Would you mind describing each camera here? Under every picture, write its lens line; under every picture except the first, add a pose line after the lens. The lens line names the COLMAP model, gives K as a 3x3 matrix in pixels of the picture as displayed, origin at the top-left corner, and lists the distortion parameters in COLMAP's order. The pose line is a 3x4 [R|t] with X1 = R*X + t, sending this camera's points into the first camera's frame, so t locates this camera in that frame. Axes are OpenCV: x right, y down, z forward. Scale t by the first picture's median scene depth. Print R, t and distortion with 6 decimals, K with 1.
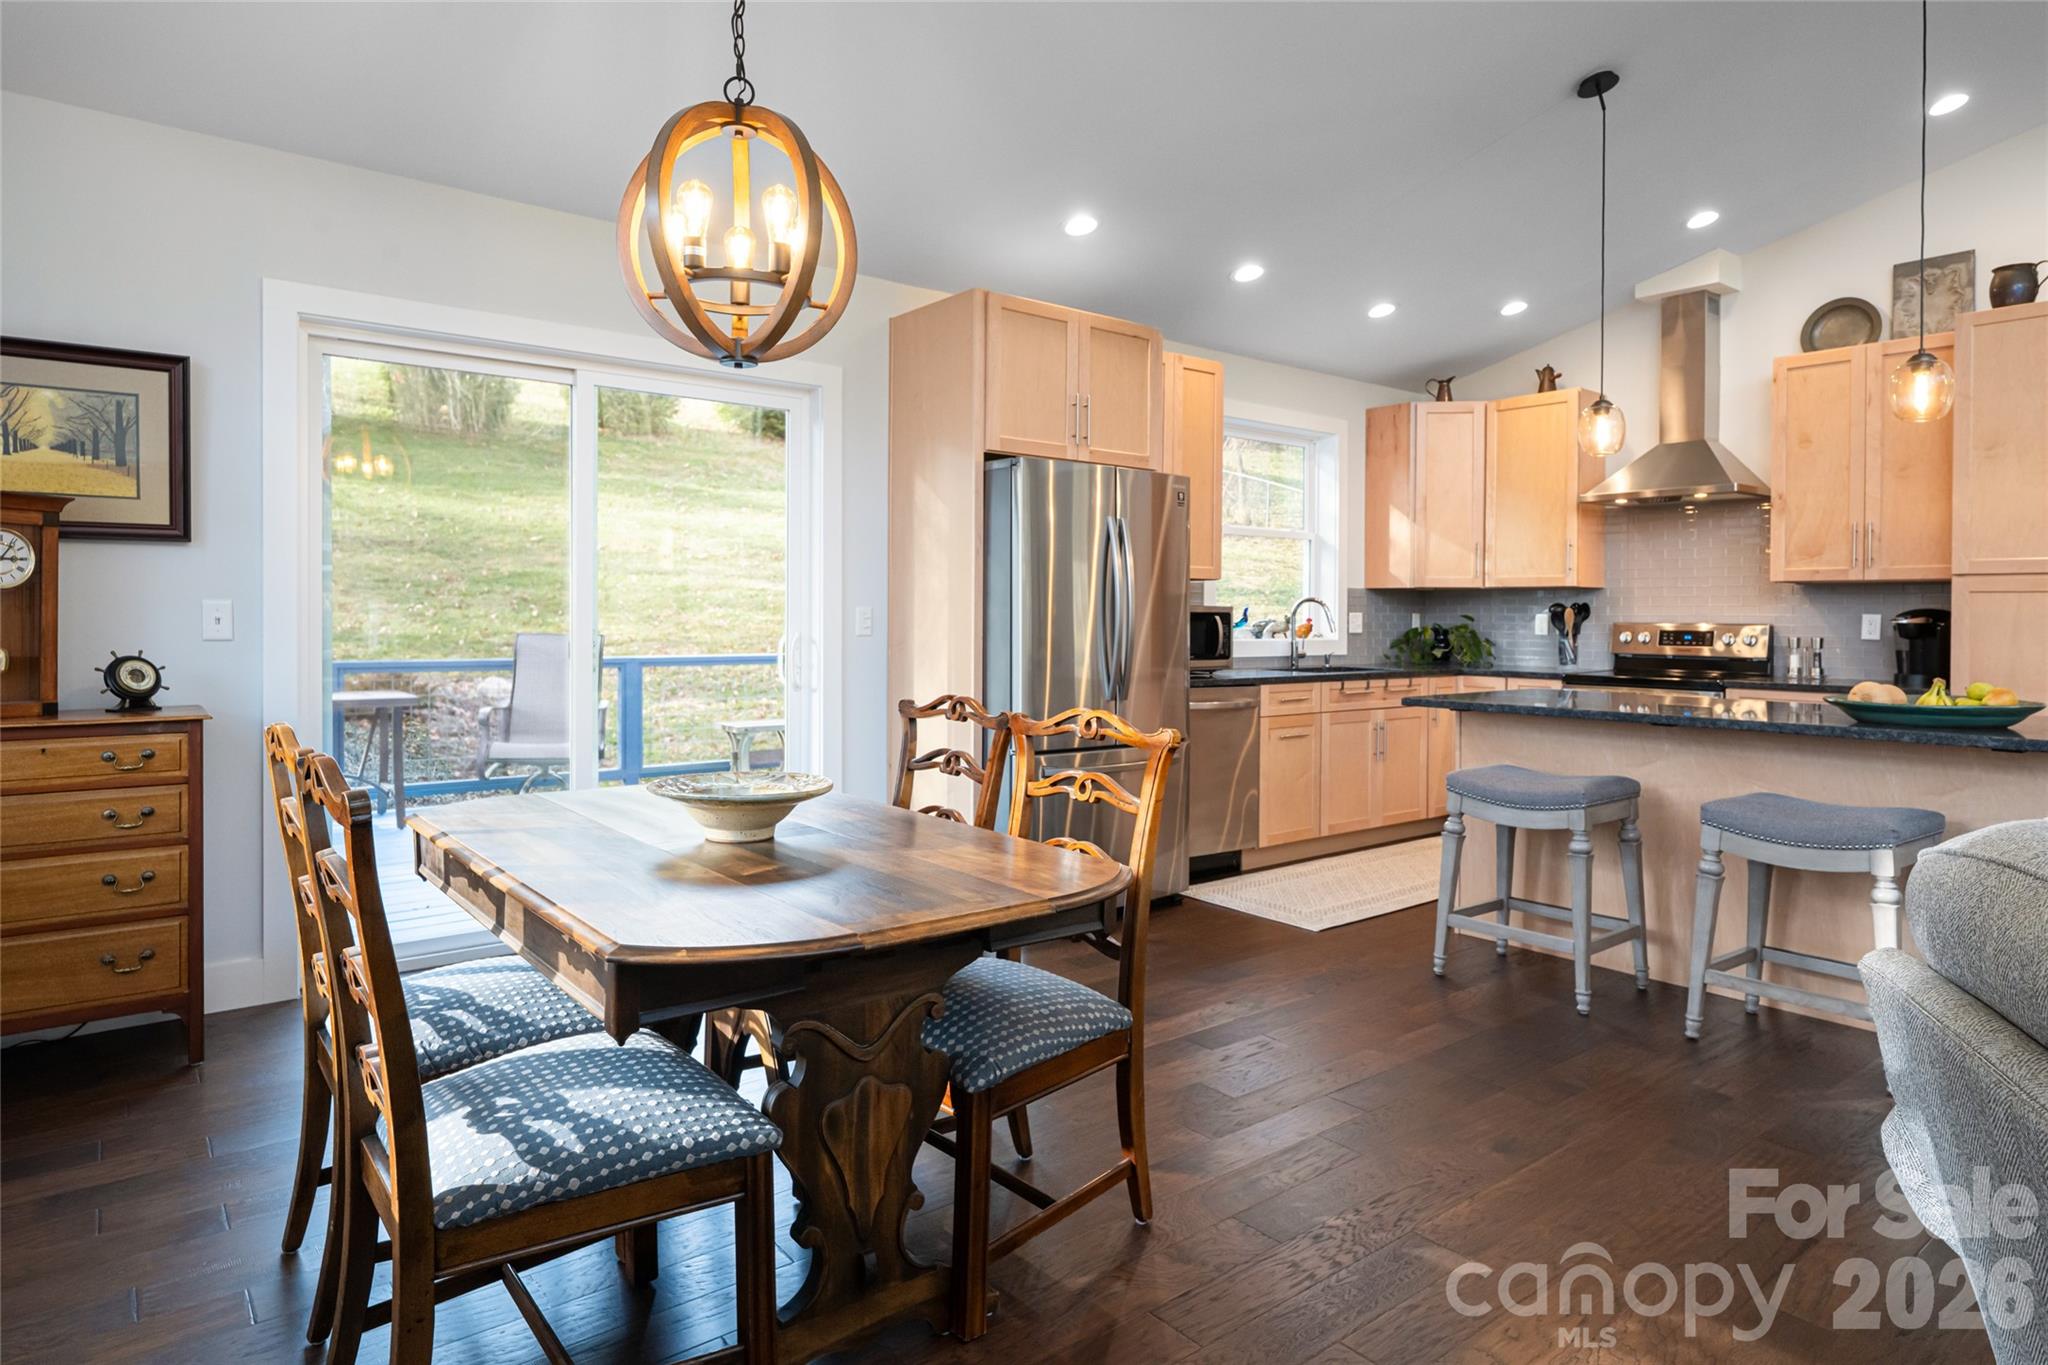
lens RADIAL K [[1177.6, 0, 1022.8], [0, 1177.6, 622.9], [0, 0, 1]] dist [-0.001474, 0.001153]
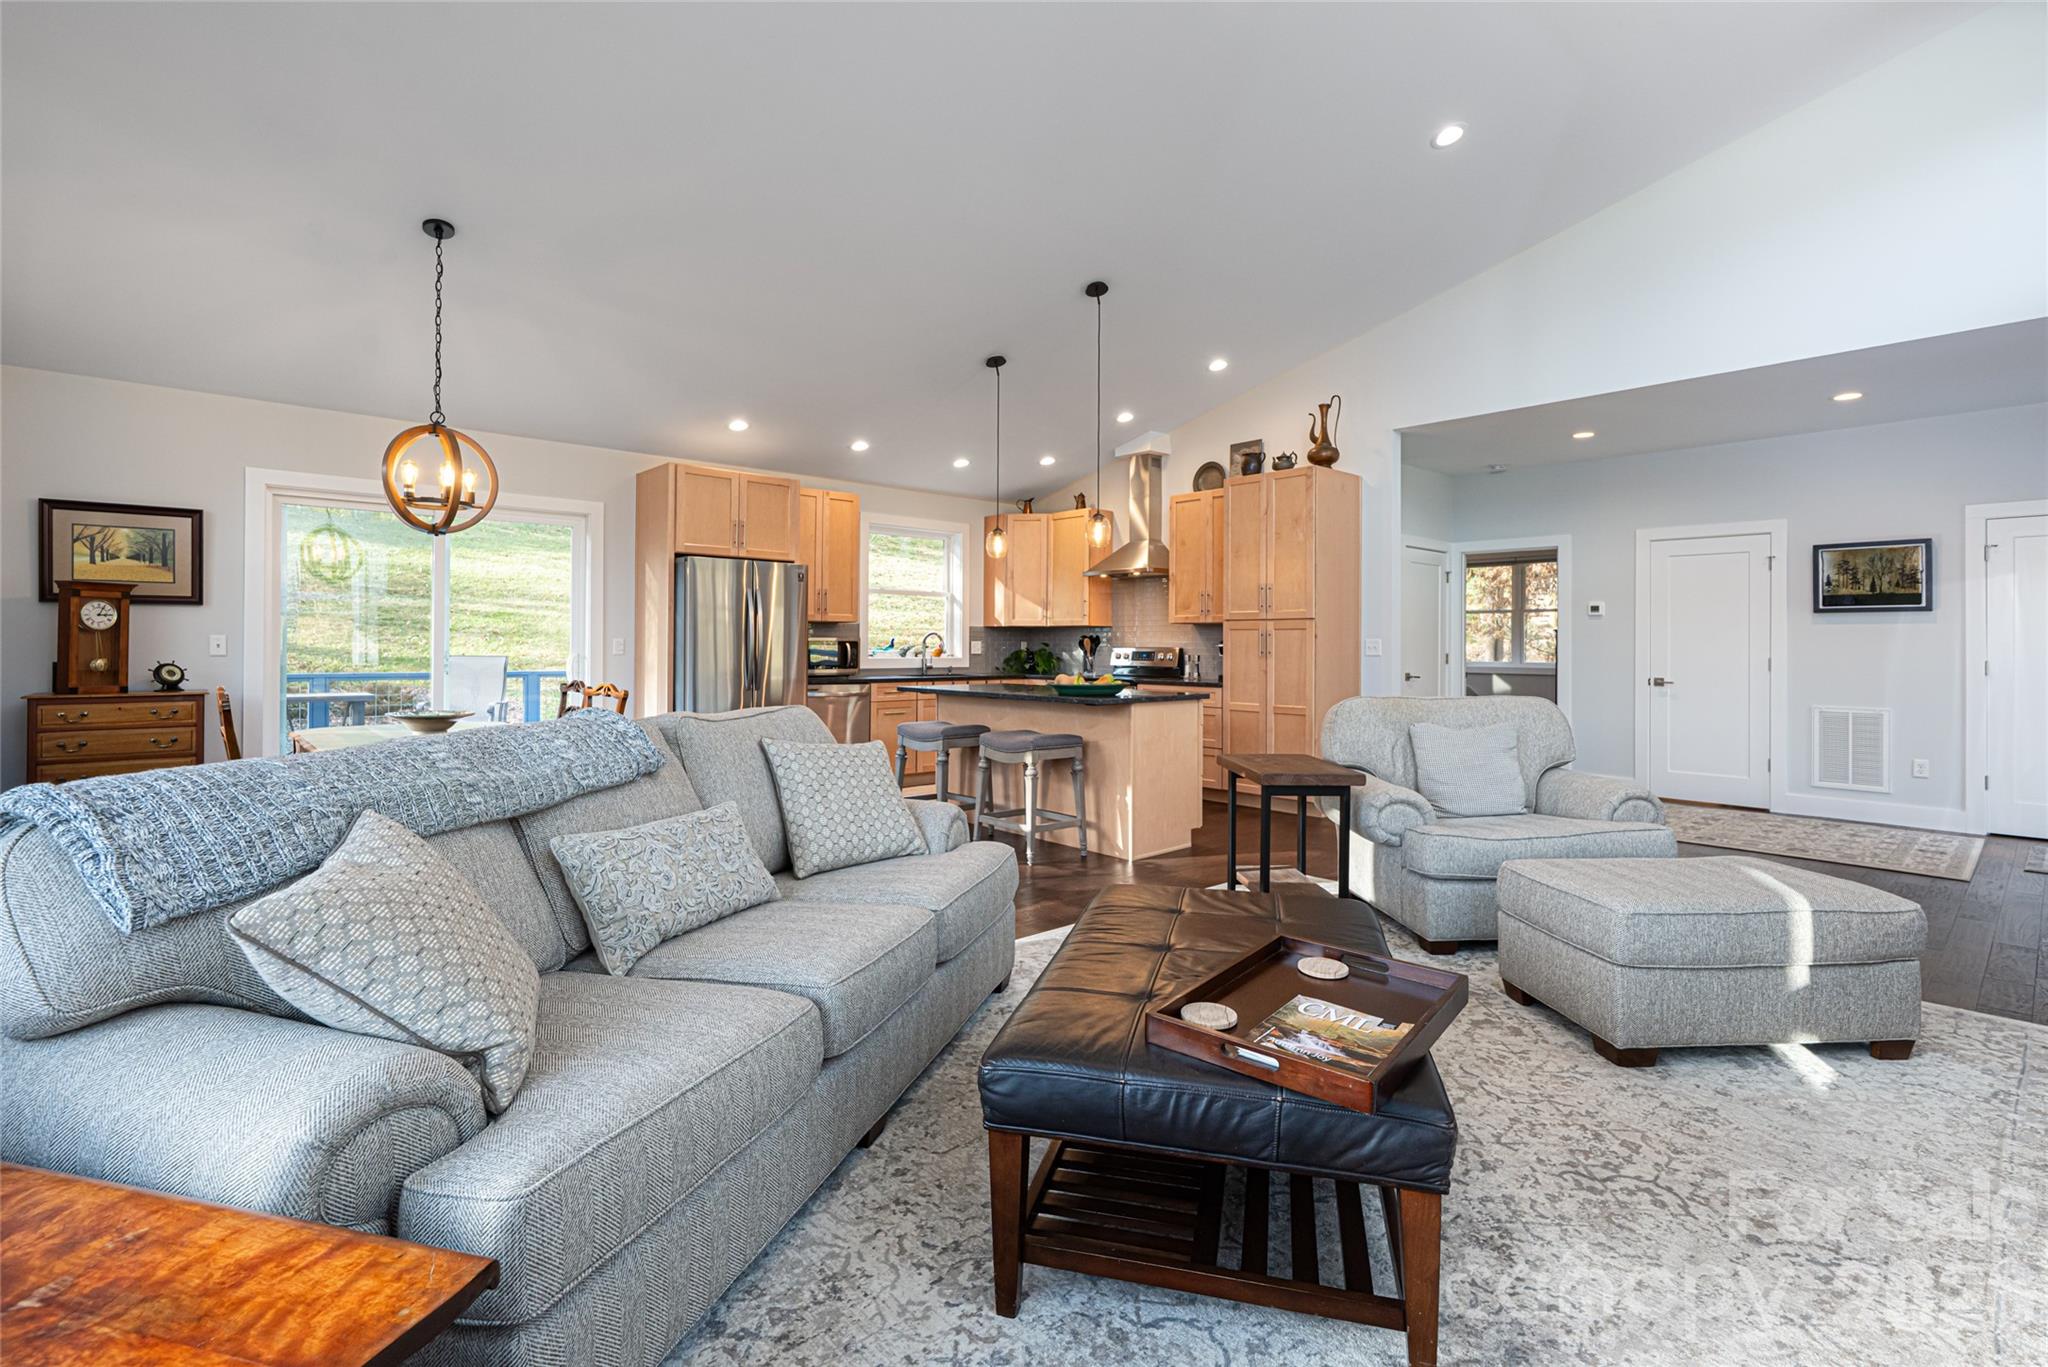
lens RADIAL K [[944.6, 0, 1019.0], [0, 944.6, 636.4], [0, 0, 1]] dist [0.003878, 0.000295]
pose [[0.998339, -0.000396, 0.057608, 0.329100], [0.001249, 0.999890, -0.014778, 0.004540], [-0.057595, 0.014825, 0.998230, -0.383010]]
